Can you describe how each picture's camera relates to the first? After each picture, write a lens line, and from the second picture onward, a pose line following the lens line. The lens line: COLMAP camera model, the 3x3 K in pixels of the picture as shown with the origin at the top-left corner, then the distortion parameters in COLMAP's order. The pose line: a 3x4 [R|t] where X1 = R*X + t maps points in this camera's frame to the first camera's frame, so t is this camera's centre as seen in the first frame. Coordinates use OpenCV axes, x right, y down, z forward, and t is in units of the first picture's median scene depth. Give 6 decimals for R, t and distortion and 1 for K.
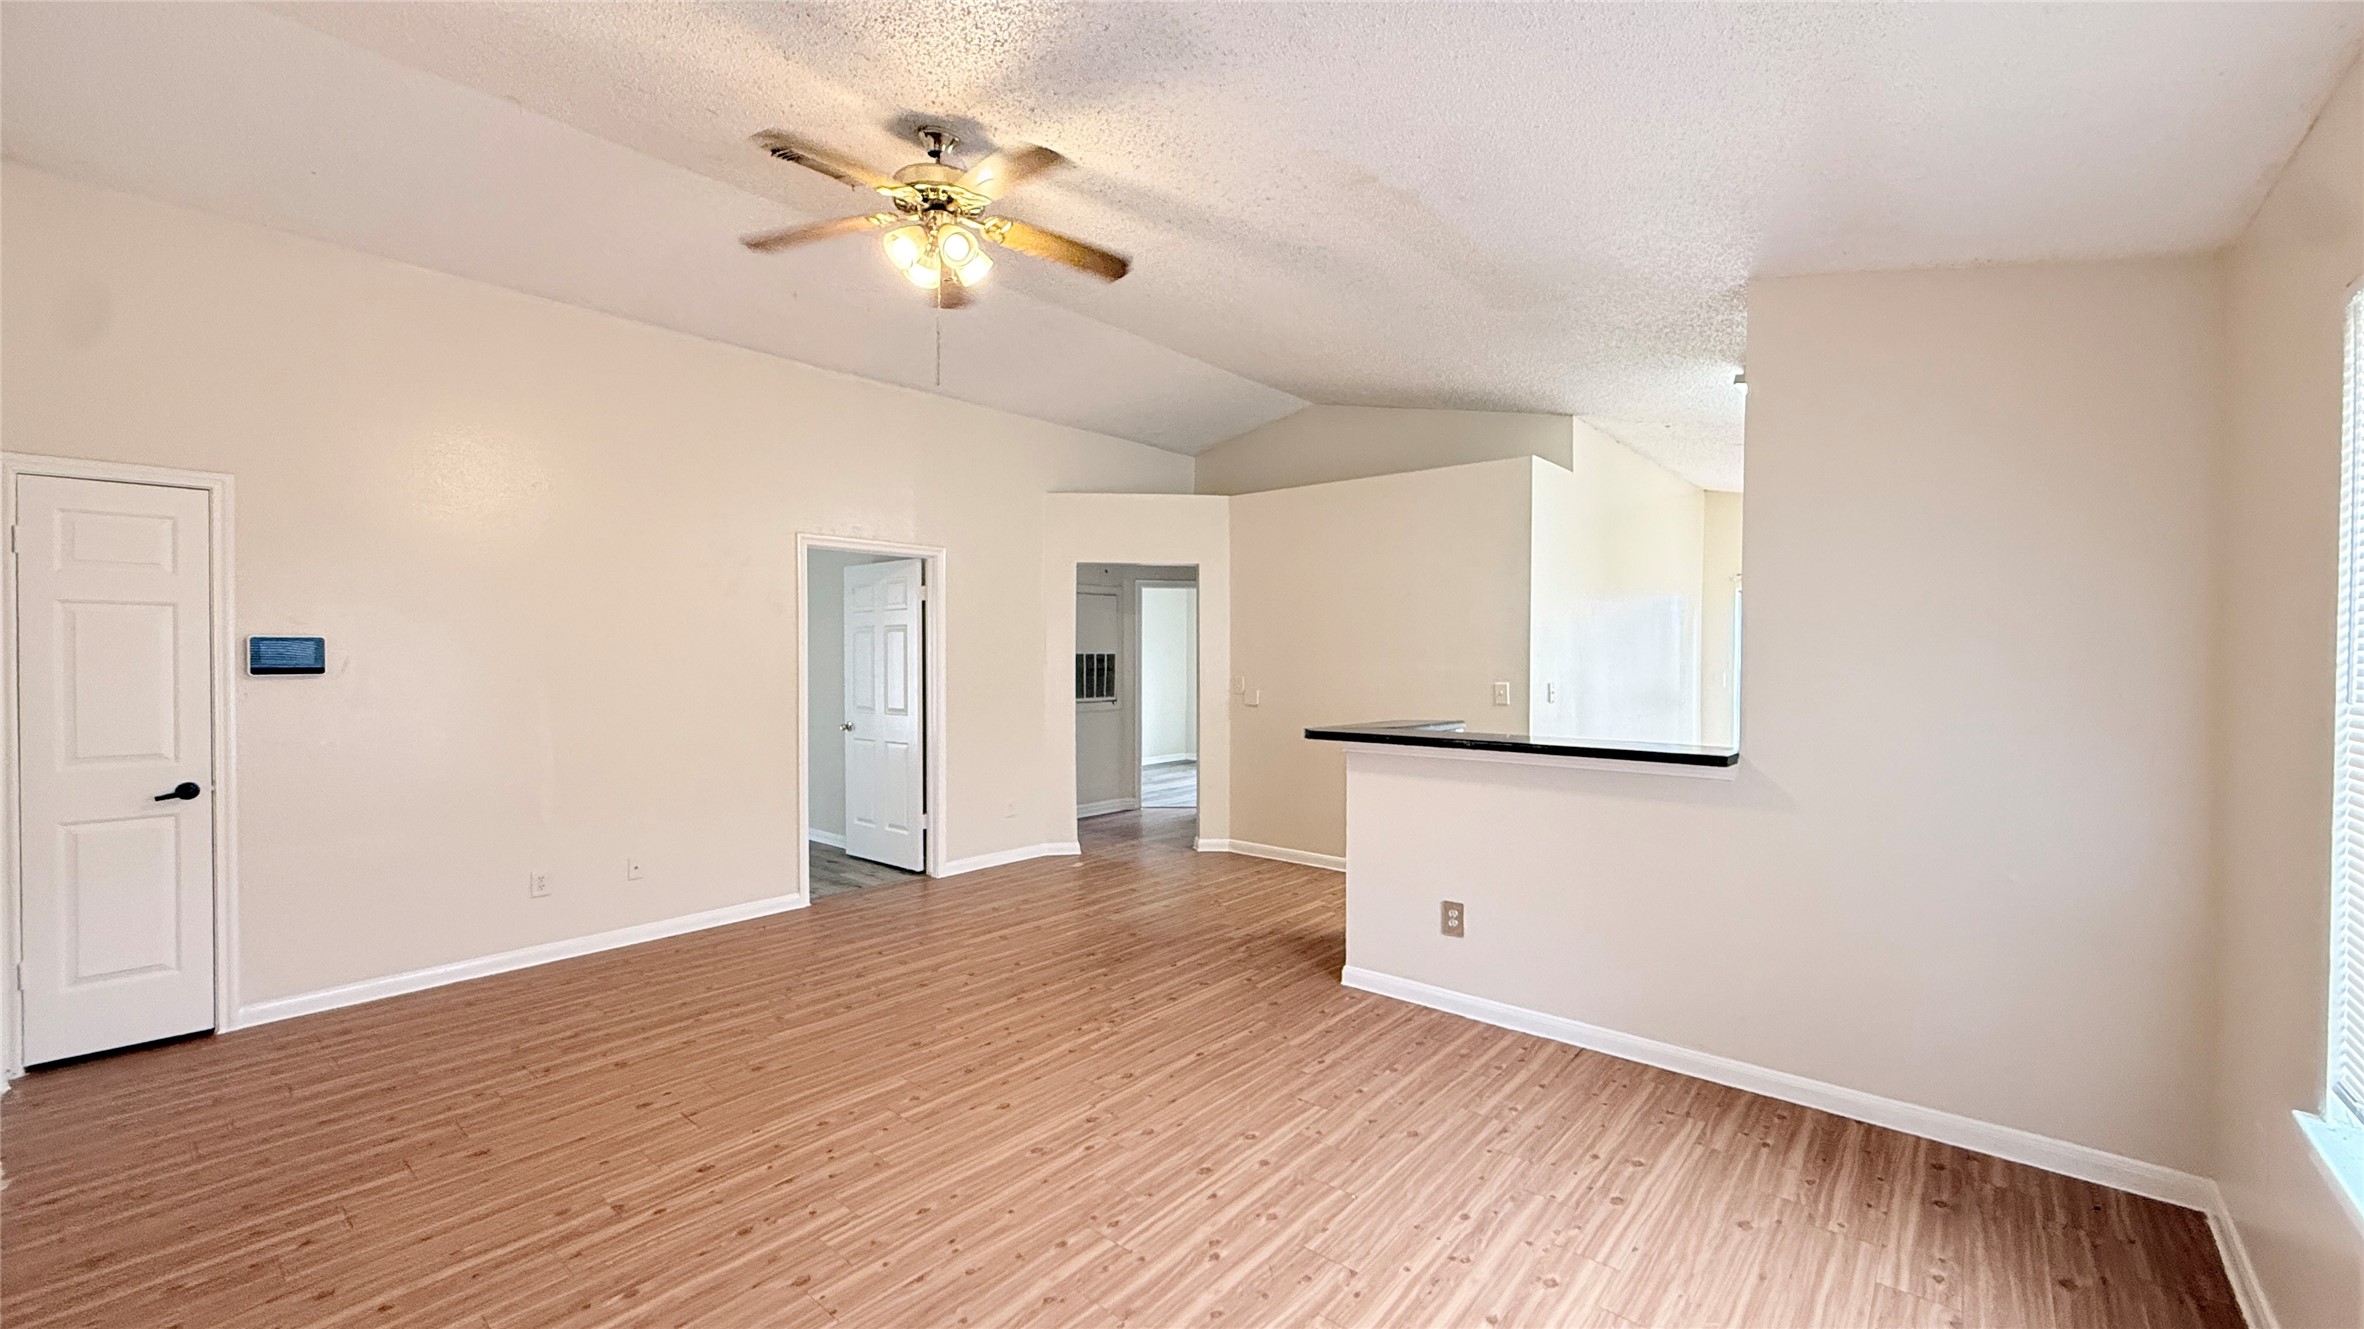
lens RADIAL K [[942.9, 0, 1175.4], [0, 942.9, 664.4], [0, 0, 1]] dist [-0.001013, -0.000219]
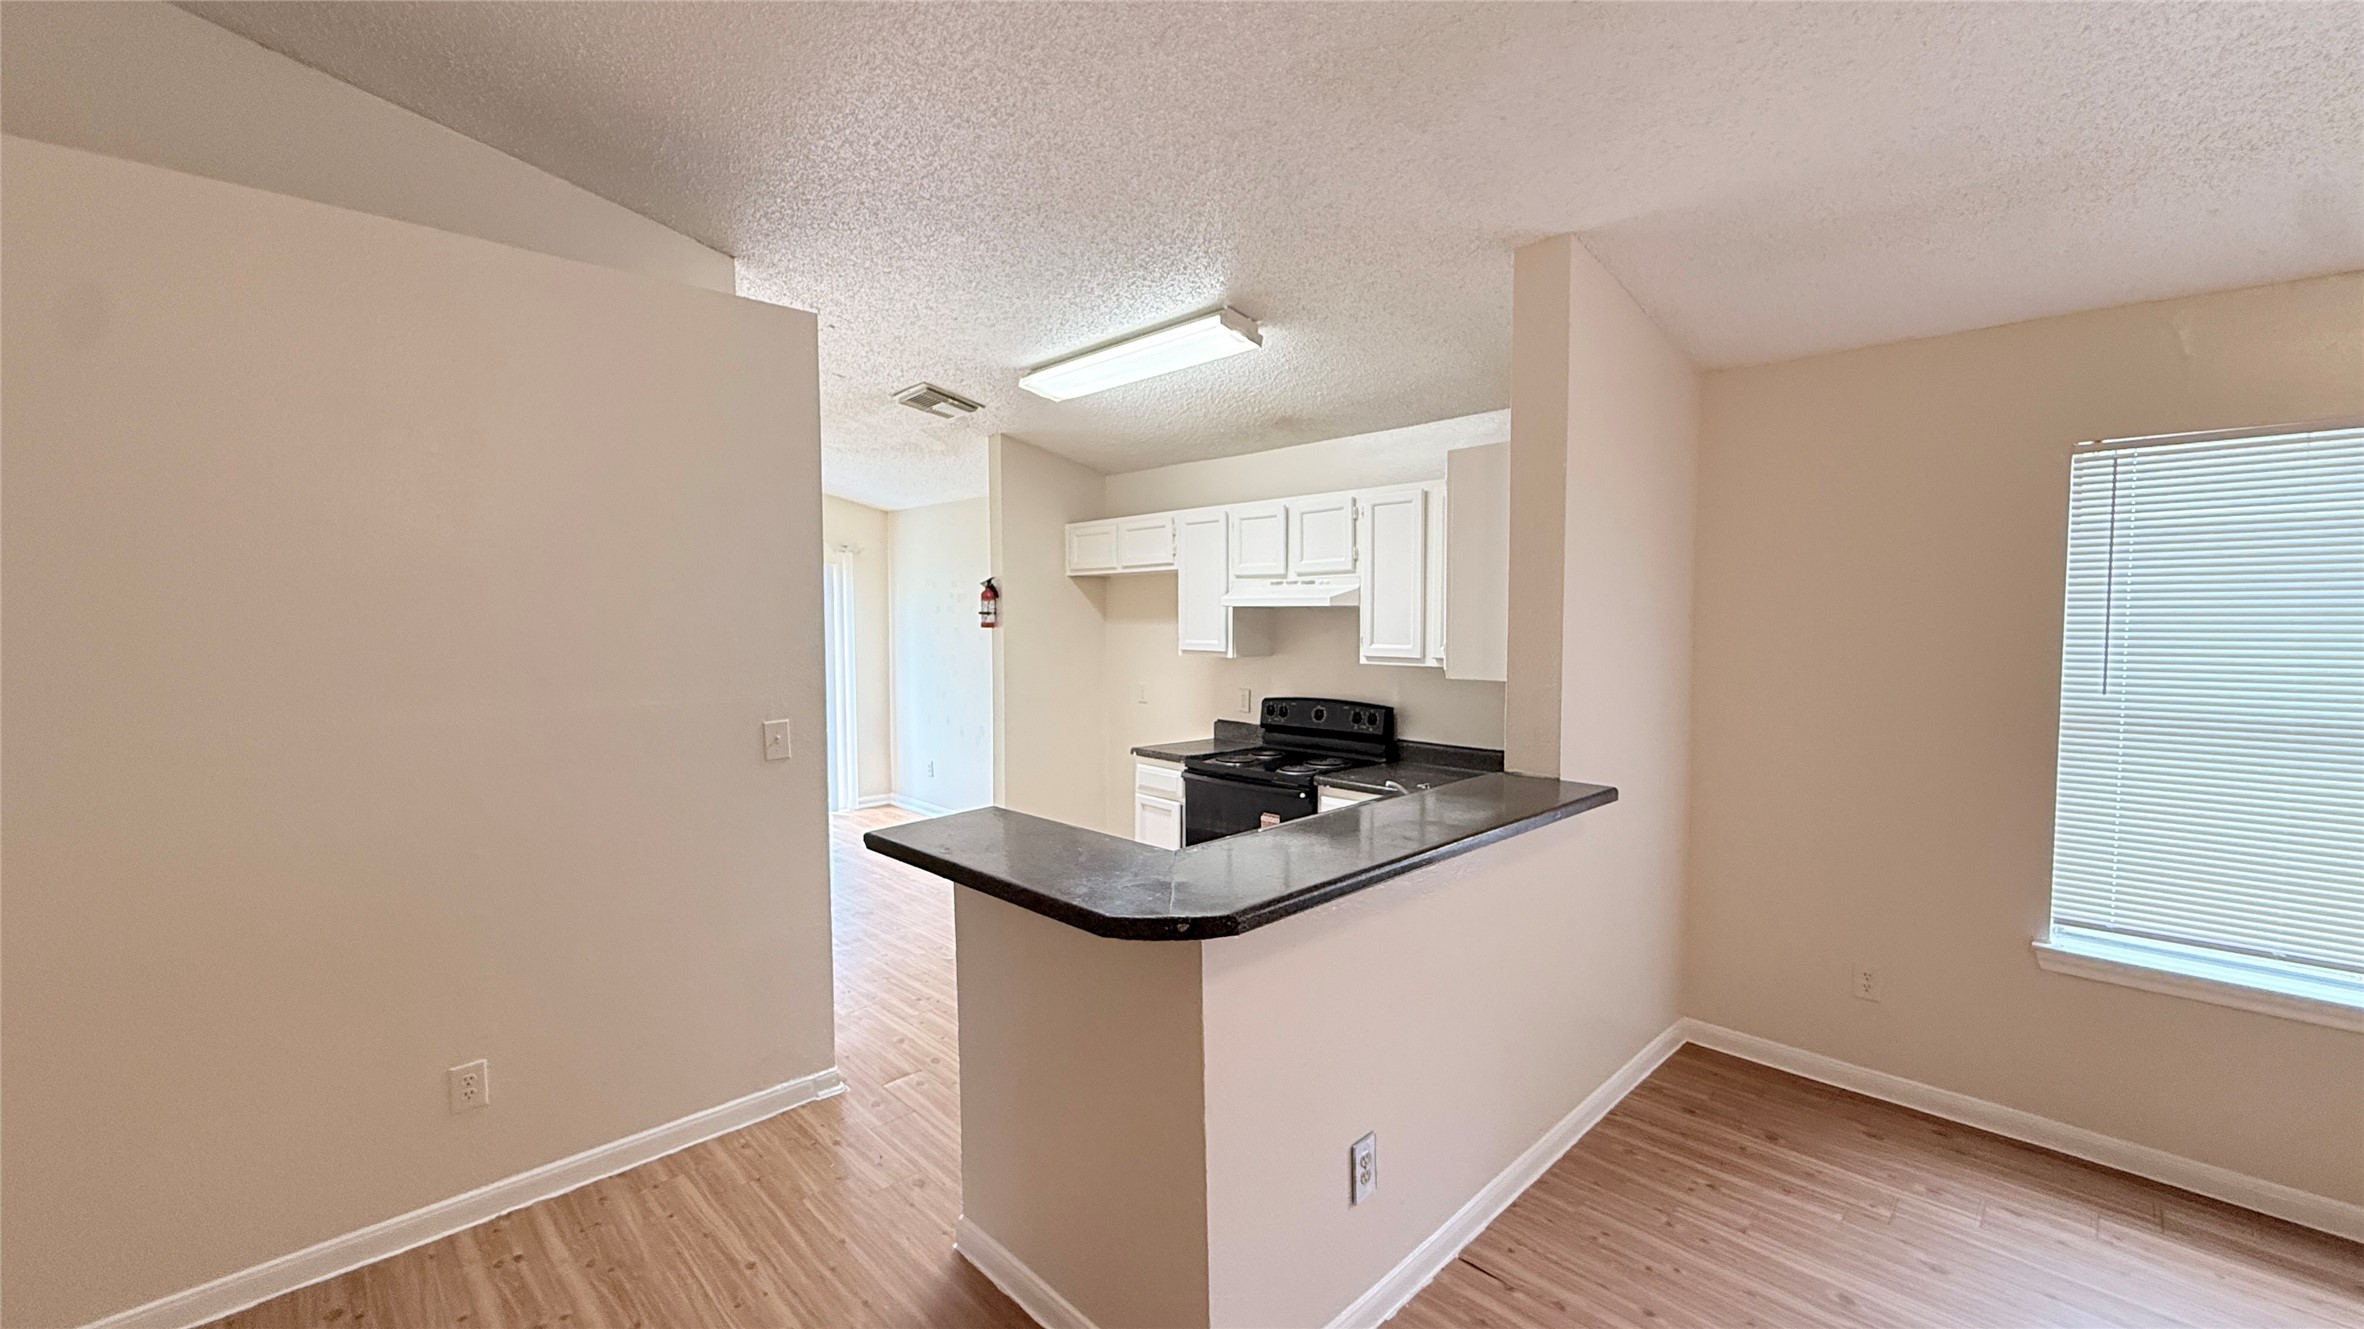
lens RADIAL K [[942.9, 0, 1175.4], [0, 942.9, 664.4], [0, 0, 1]] dist [-0.001013, -0.000219]
pose [[0.092174, -0.057289, 0.994093, -0.286572], [0.017407, 0.998284, 0.055917, -0.065640], [-0.995591, 0.012150, 0.093013, 1.238165]]
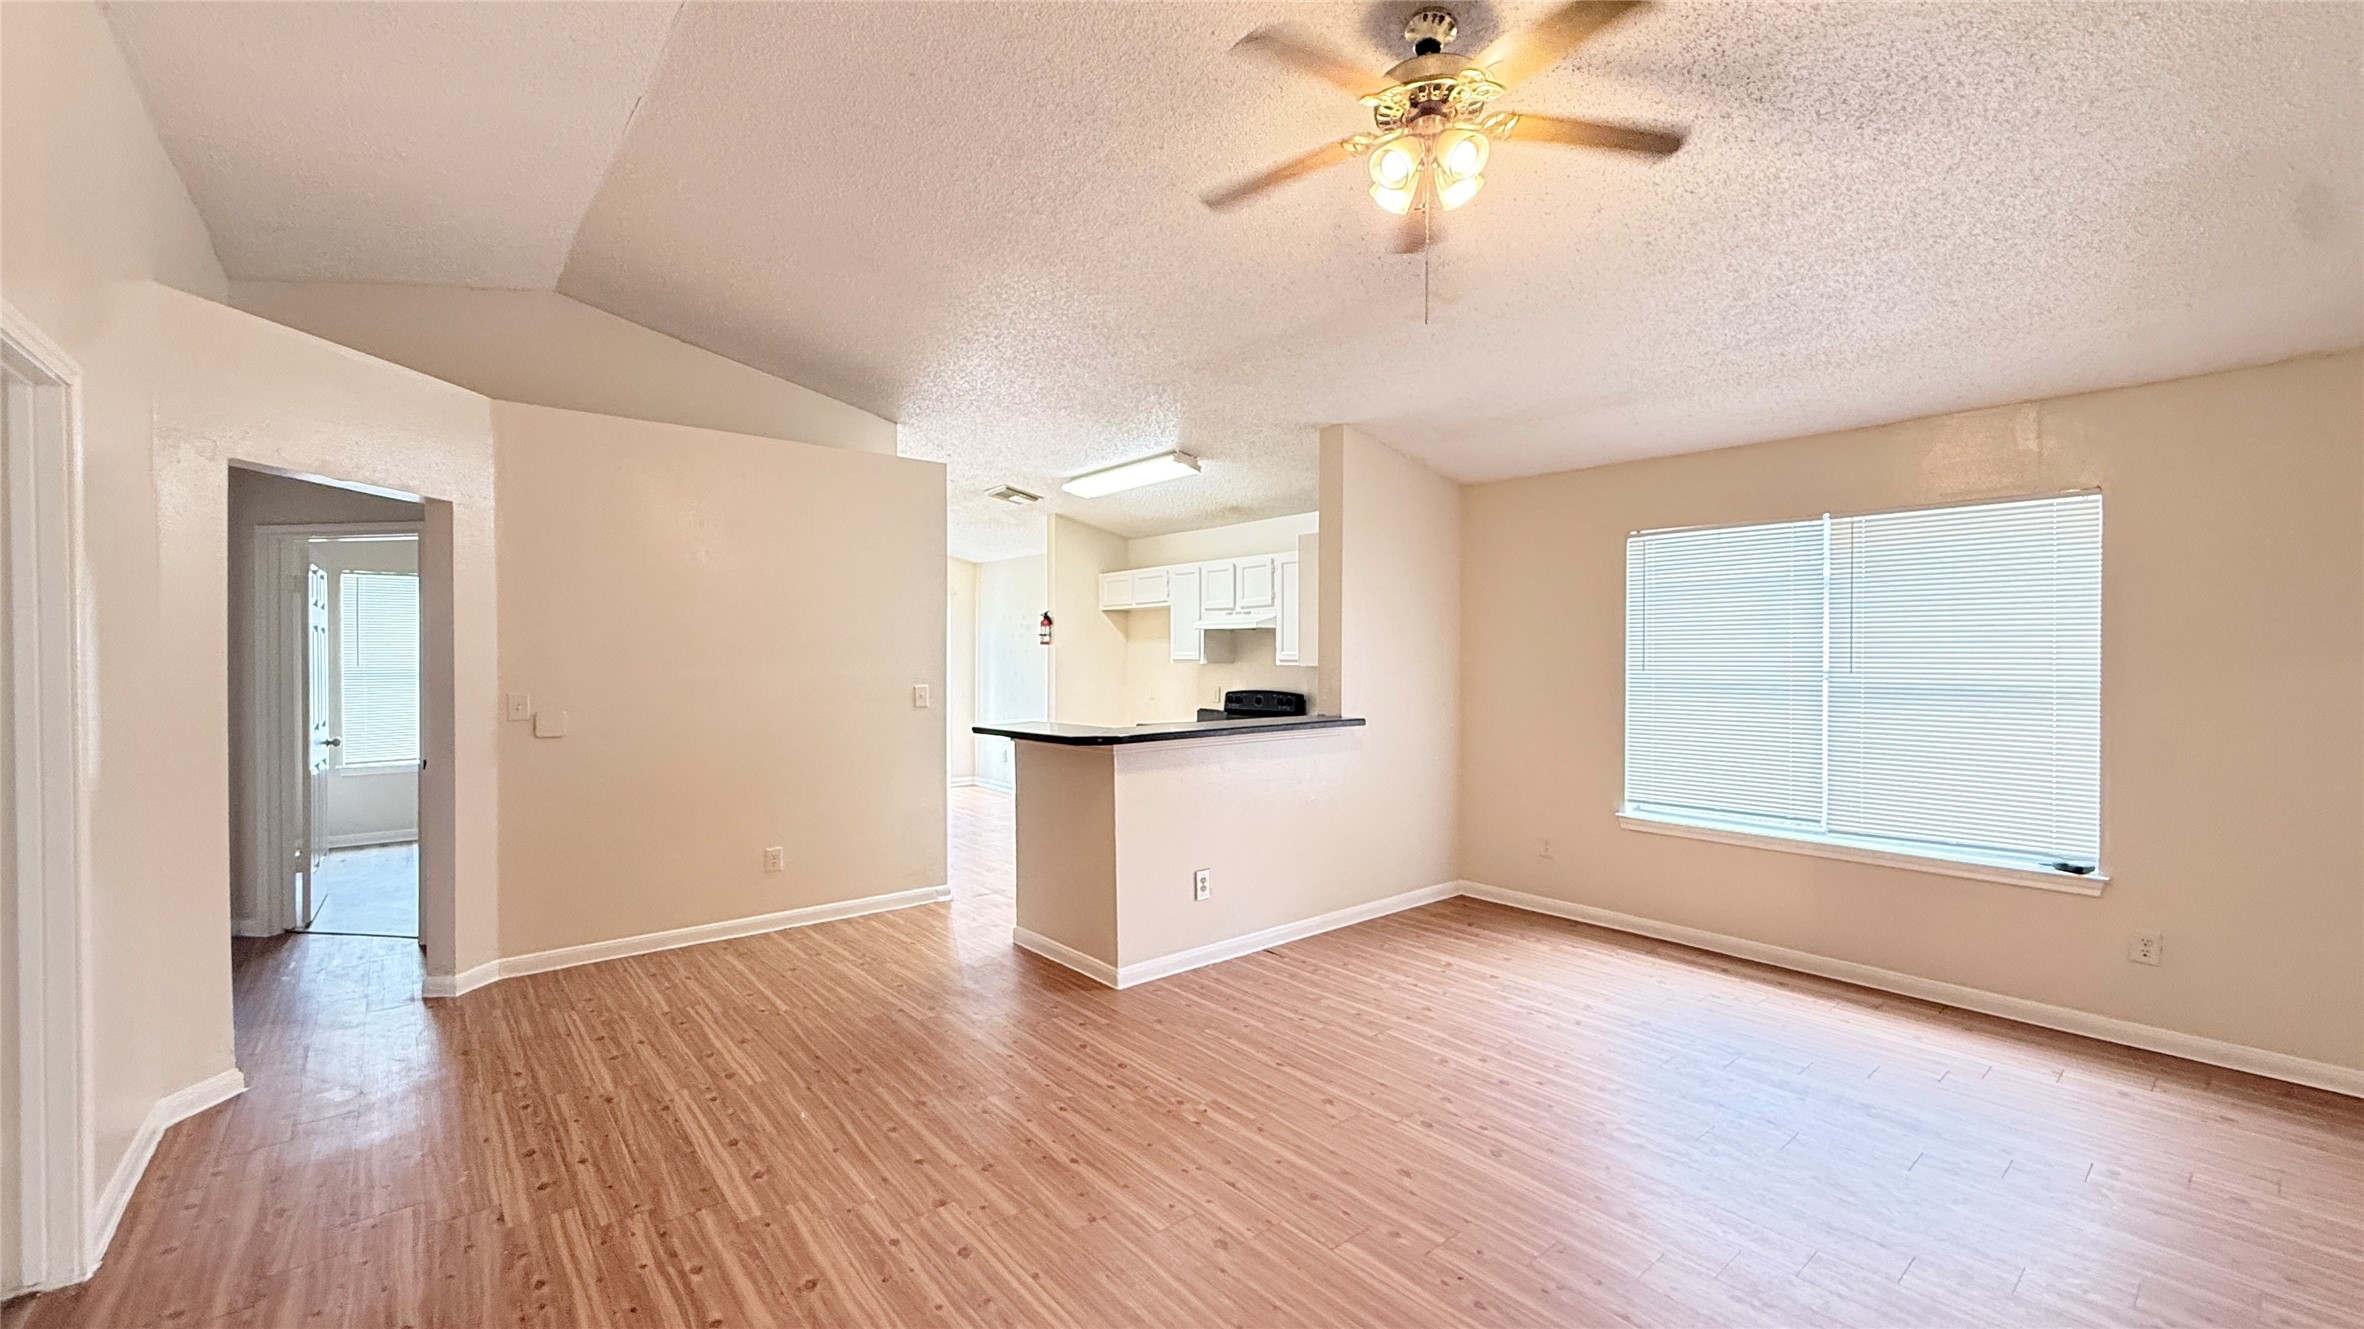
lens RADIAL K [[942.9, 0, 1175.4], [0, 942.9, 664.4], [0, 0, 1]] dist [-0.001013, -0.000219]
pose [[0.170353, -0.011915, 0.985311, -0.994142], [0.012990, 0.999867, 0.009845, -0.013229], [-0.985297, 0.011122, 0.170485, 0.976850]]
